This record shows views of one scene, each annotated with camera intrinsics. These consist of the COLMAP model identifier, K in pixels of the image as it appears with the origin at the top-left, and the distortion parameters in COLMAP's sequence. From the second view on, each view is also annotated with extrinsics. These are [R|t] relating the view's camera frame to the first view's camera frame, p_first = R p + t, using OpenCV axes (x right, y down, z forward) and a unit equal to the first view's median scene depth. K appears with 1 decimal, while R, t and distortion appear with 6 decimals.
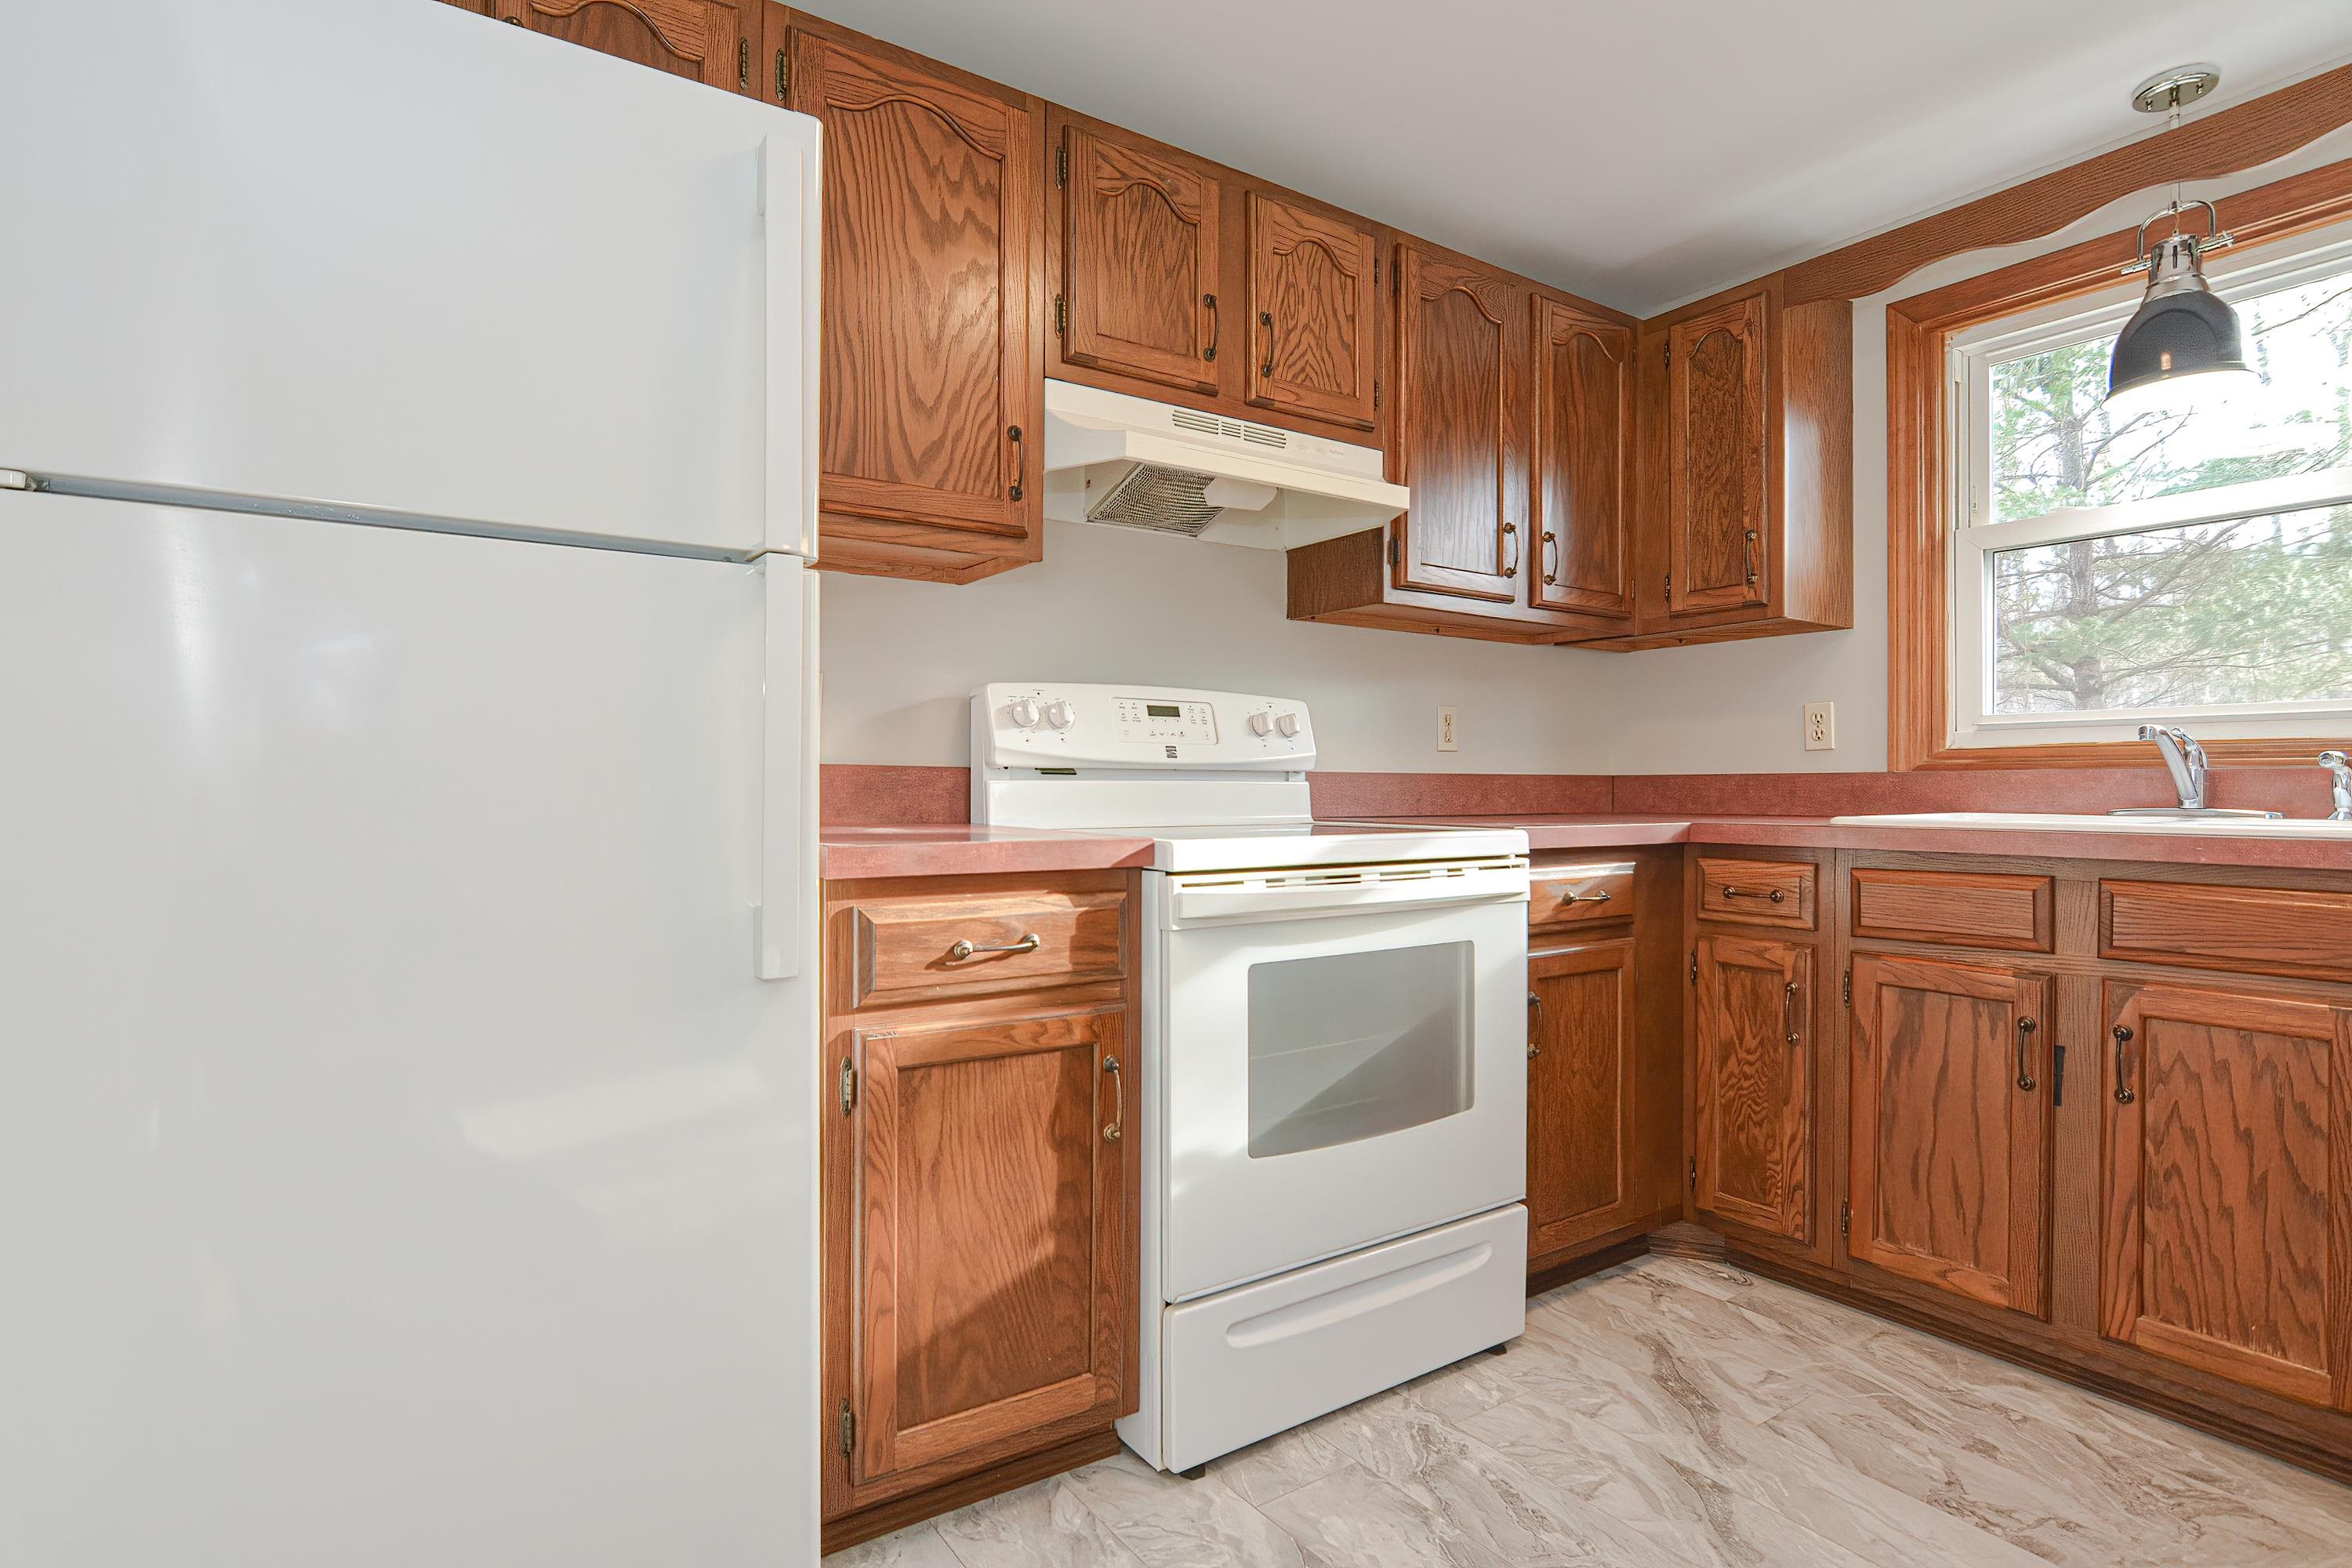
lens RADIAL K [[1190.0, 0, 1173.0], [0, 1190.0, 797.4], [0, 0, 1]] dist [-0.002720, 0.000296]
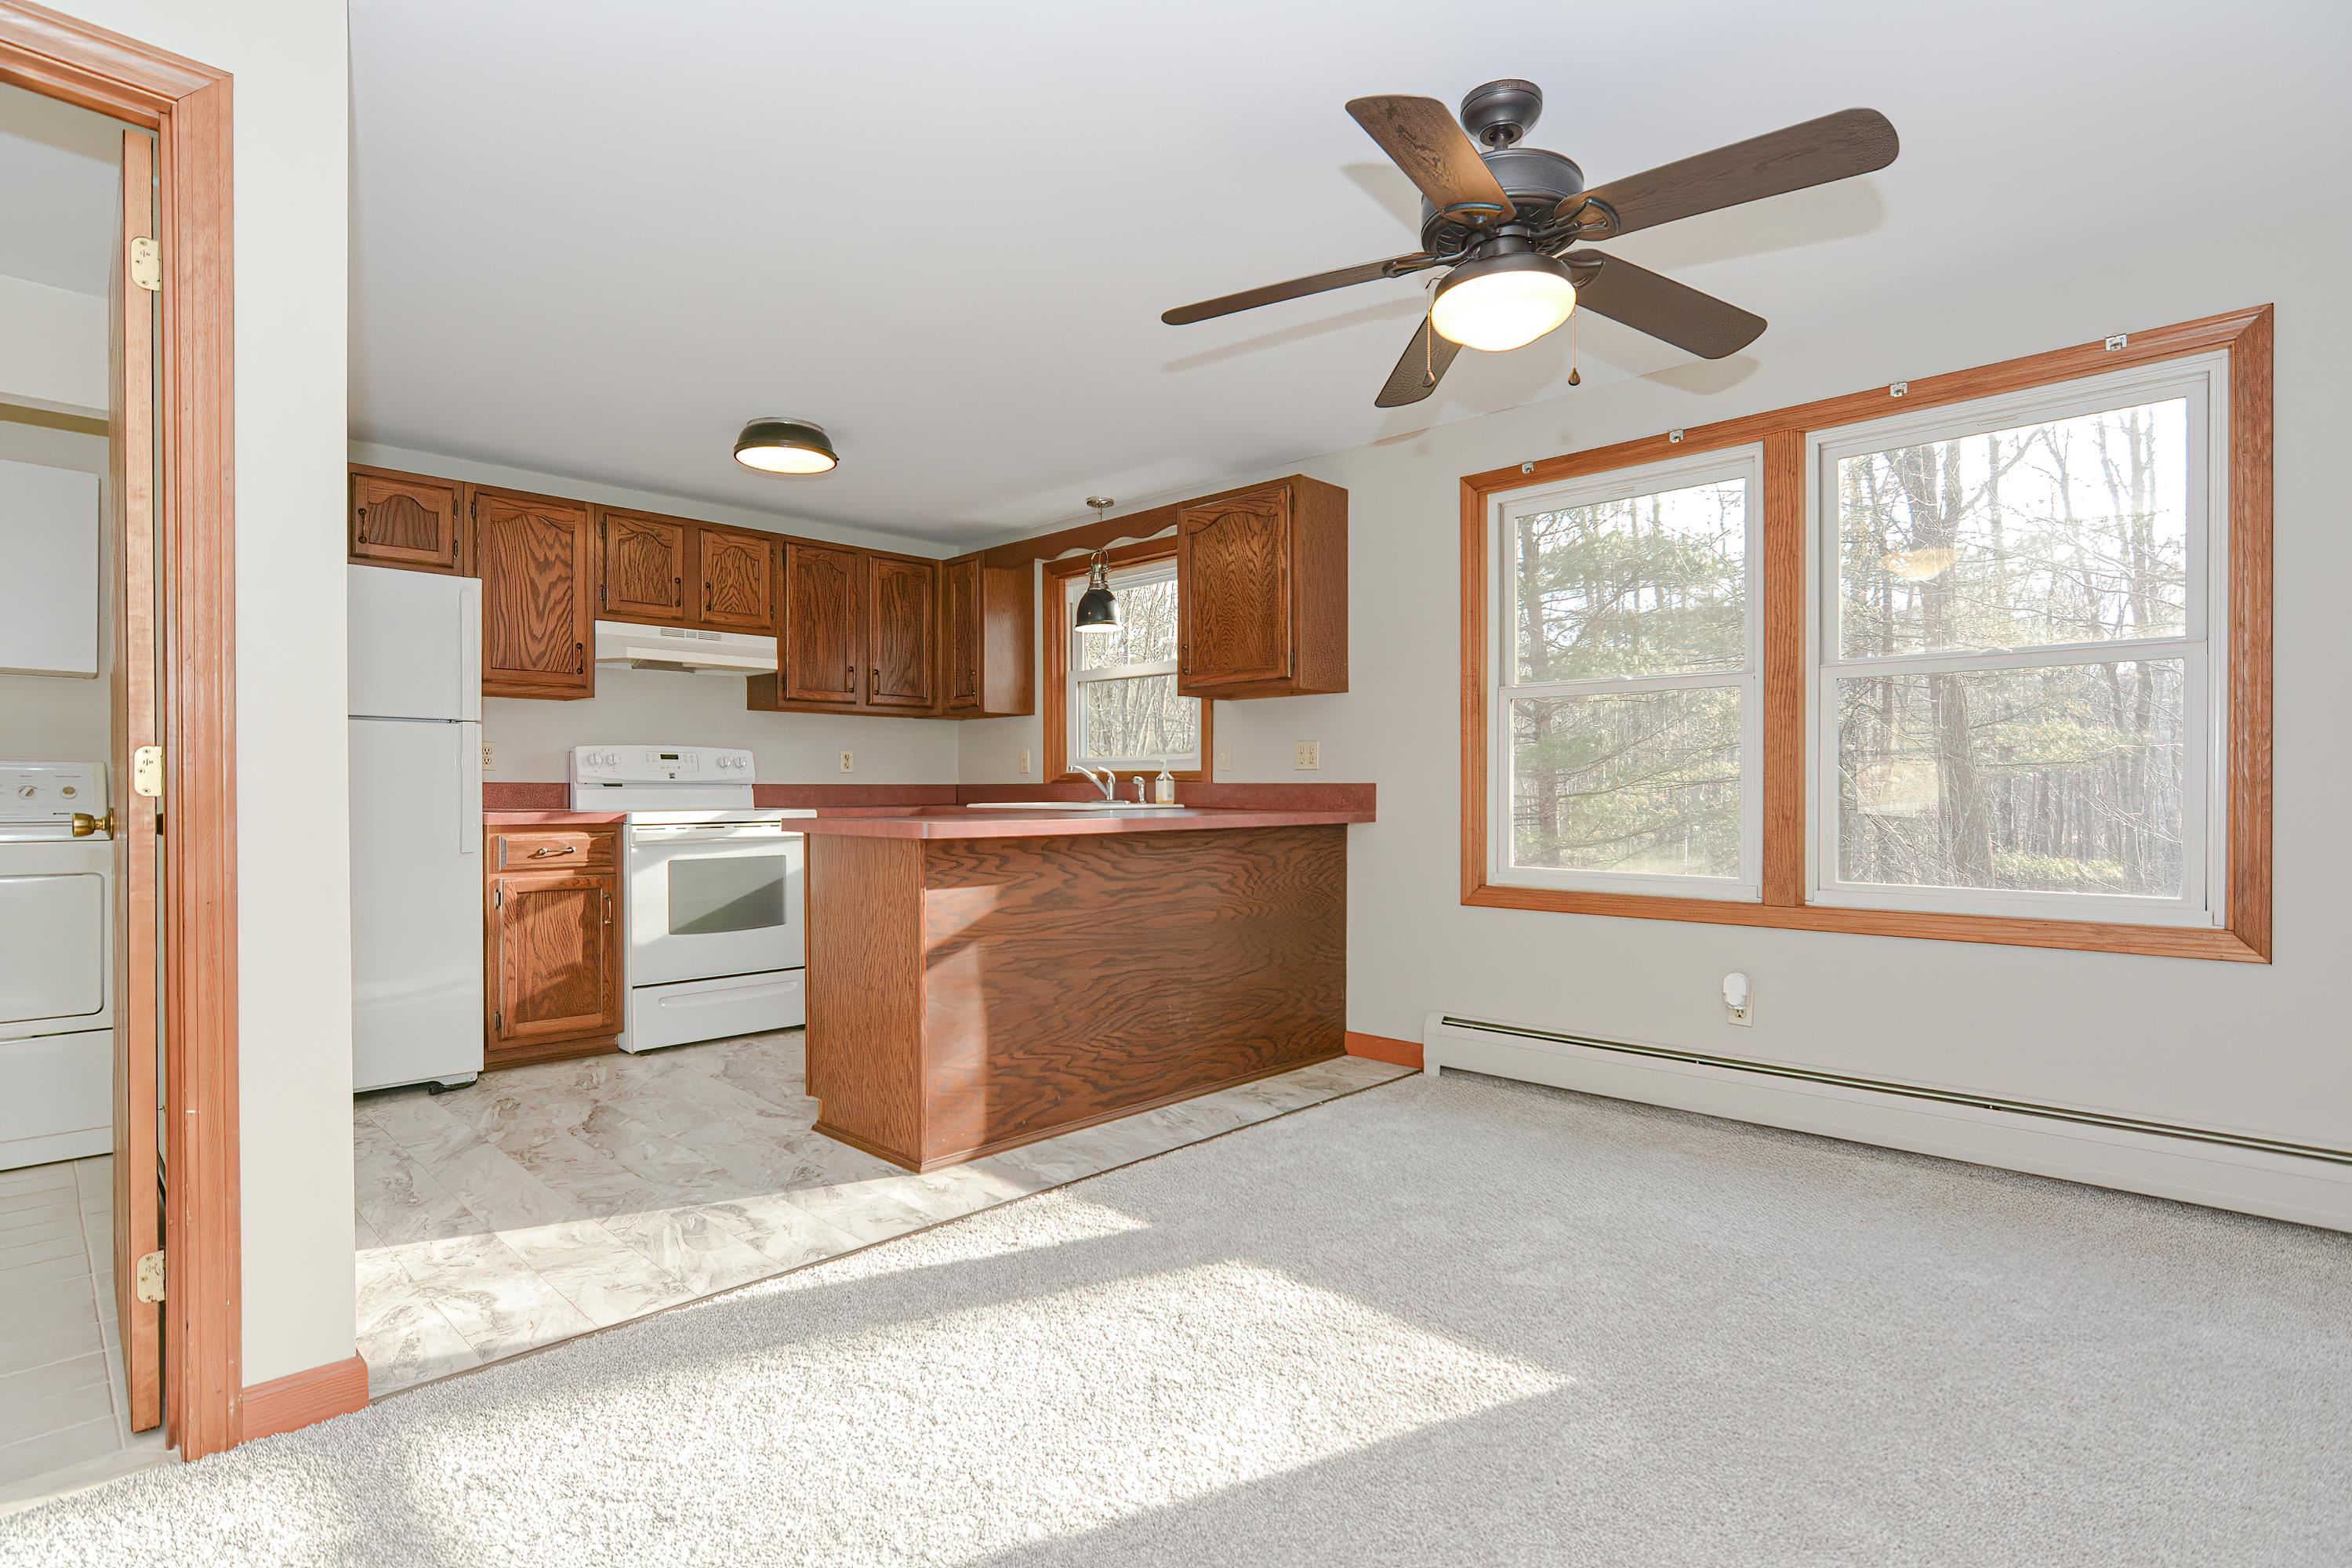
lens RADIAL K [[1190.0, 0, 1173.0], [0, 1190.0, 797.4], [0, 0, 1]] dist [-0.002720, 0.000296]
pose [[0.982812, -0.004022, 0.184565, 0.553426], [0.003478, 0.999989, 0.003270, -0.002311], [-0.184576, -0.002572, 0.982815, -1.461556]]
